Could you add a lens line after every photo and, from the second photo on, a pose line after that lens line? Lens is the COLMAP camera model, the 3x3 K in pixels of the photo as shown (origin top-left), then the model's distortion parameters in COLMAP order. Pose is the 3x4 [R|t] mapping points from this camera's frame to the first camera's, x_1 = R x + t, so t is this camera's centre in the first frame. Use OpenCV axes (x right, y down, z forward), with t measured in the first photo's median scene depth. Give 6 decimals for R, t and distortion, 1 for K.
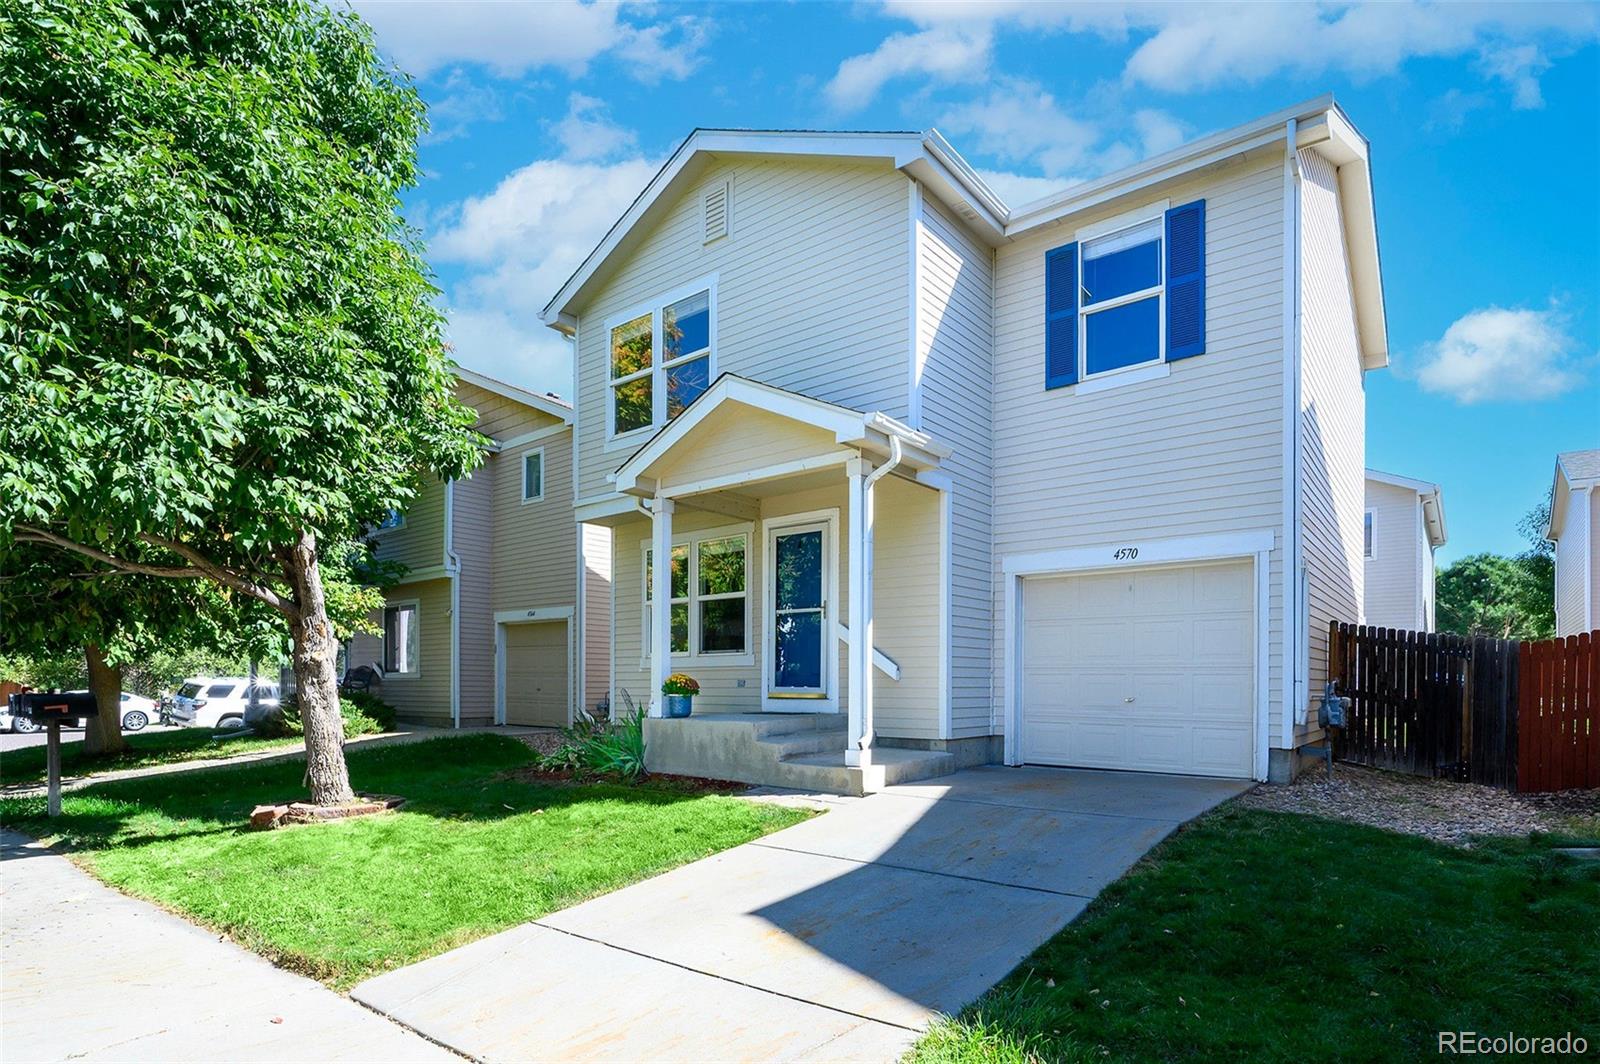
lens RADIAL K [[628.6, 0, 800.0], [0, 628.6, 532.0], [0, 0, 1]] dist [-0.000407, 0.000396]
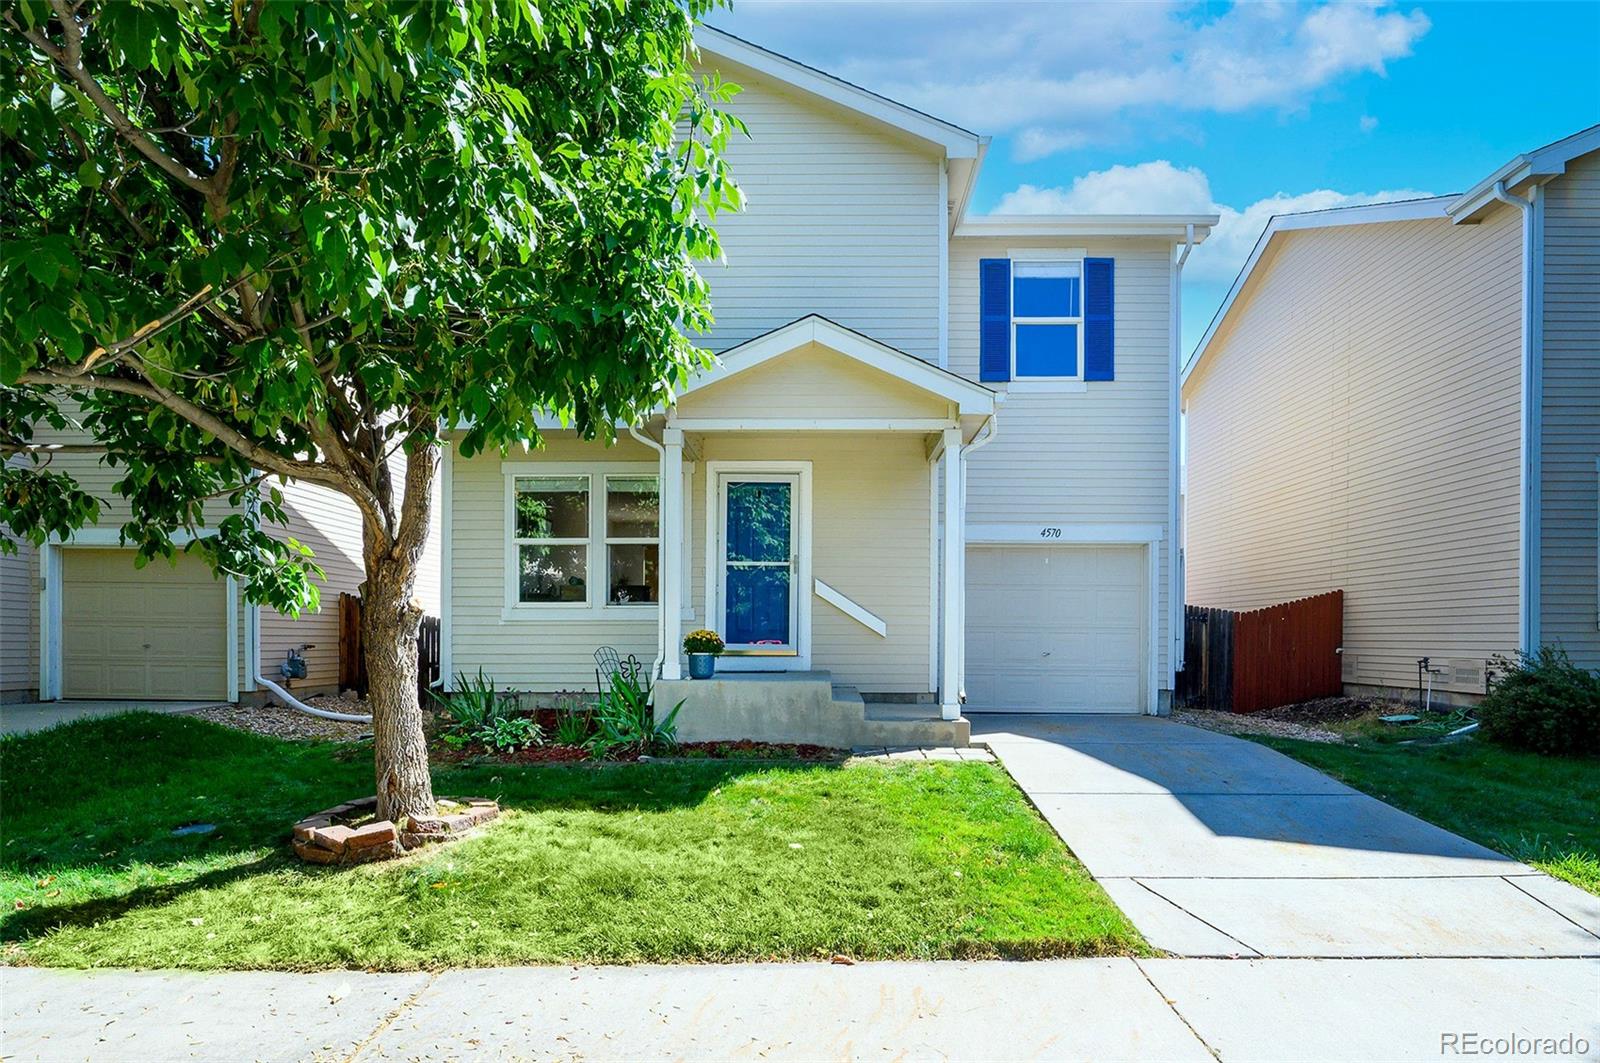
lens RADIAL K [[664.5, 0, 799.7], [0, 664.5, 478.0], [0, 0, 1]] dist [-0.002436, -0.000293]
pose [[0.877895, 0.113573, 0.465189, -0.512559], [-0.113740, 0.993121, -0.027815, 0.020989], [-0.465148, -0.028492, 0.884774, 0.102837]]
